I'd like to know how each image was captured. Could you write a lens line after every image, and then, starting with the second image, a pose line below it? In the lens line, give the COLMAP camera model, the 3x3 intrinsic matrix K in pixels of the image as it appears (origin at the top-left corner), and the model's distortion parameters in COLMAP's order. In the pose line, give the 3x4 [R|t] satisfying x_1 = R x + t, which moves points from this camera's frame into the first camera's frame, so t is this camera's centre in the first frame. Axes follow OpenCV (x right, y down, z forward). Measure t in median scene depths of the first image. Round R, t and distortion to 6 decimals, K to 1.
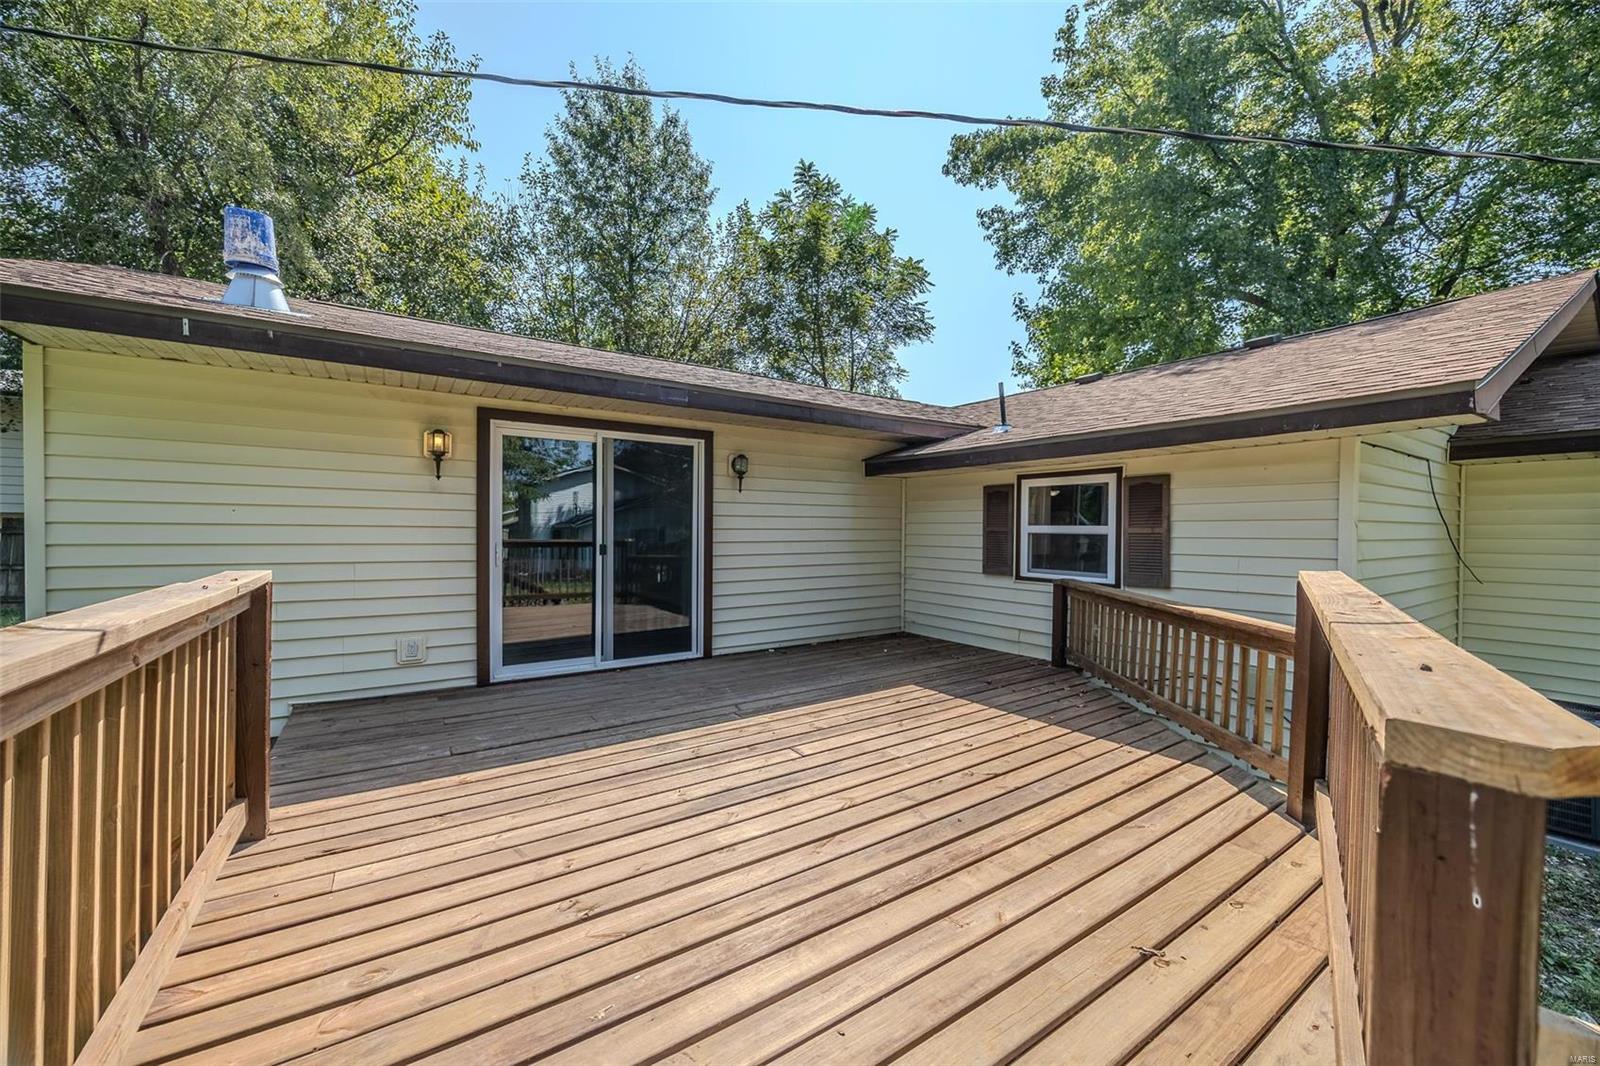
lens RADIAL K [[609.0, 0, 806.3], [0, 609.0, 532.7], [0, 0, 1]] dist [-0.001357, -0.000644]
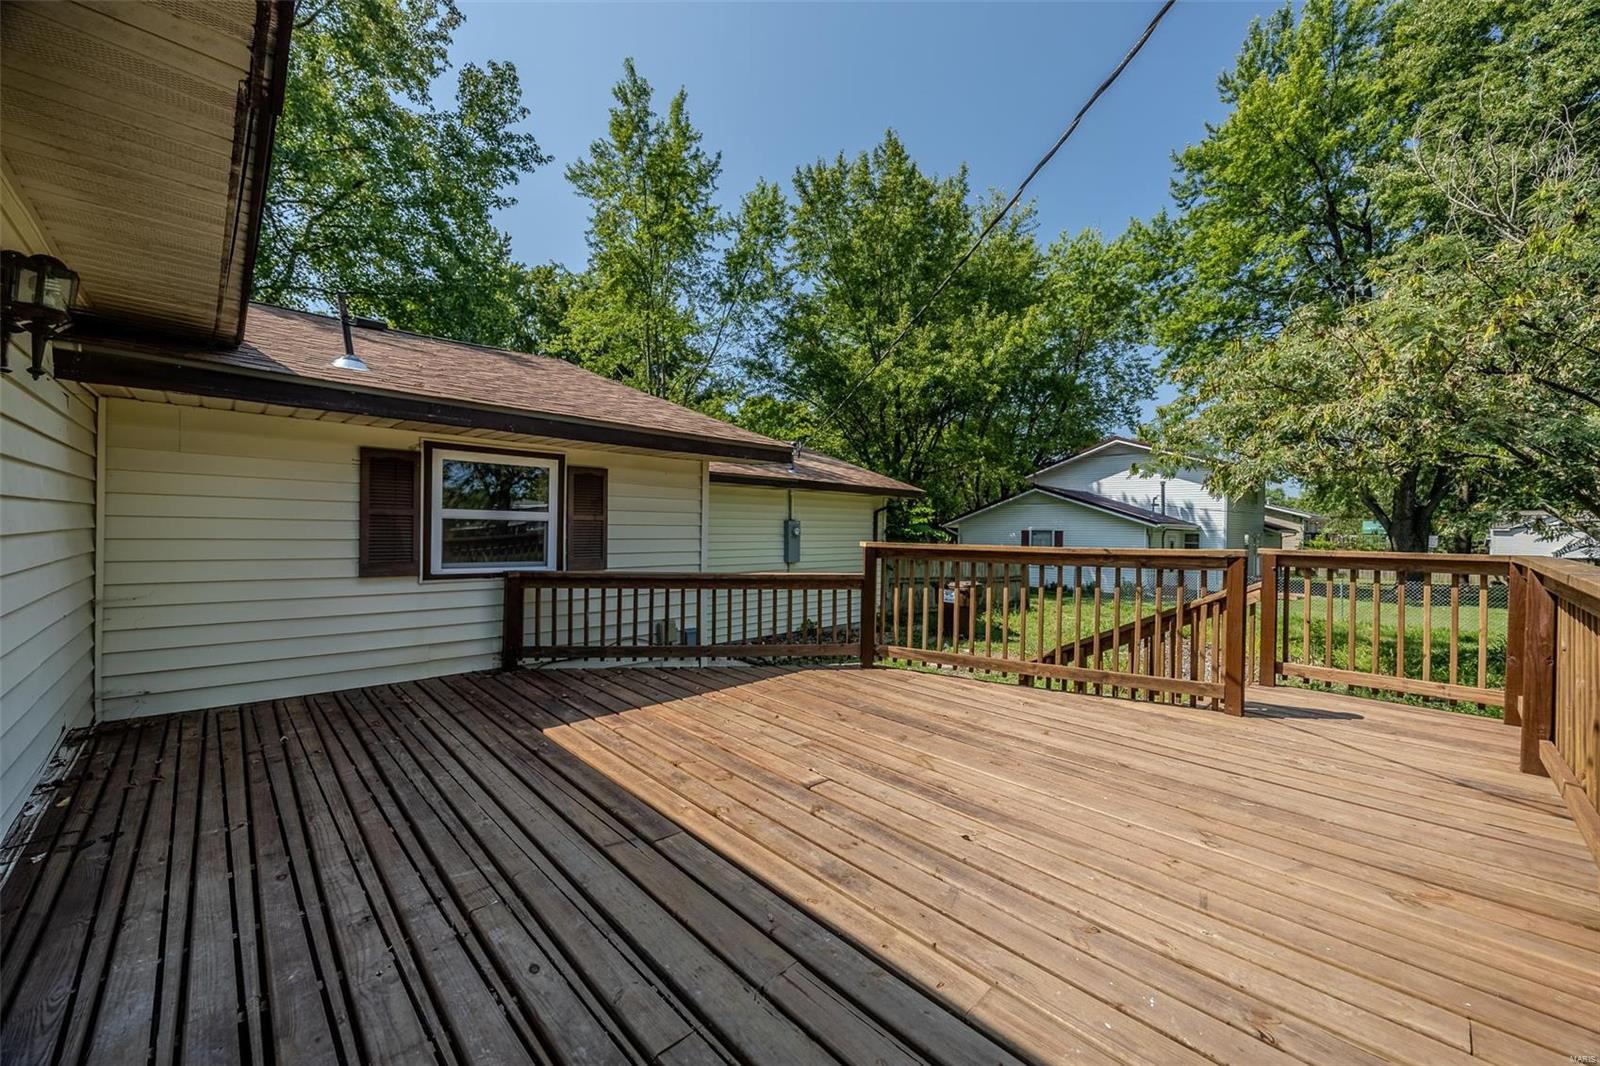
lens RADIAL K [[609.0, 0, 807.7], [0, 609.0, 528.5], [0, 0, 1]] dist [-0.001357, -0.000644]
pose [[-0.164651, -0.010815, 0.986293, -0.514689], [-0.012540, 0.999882, 0.008871, 0.000829], [-0.986272, -0.010908, -0.164767, 0.709007]]
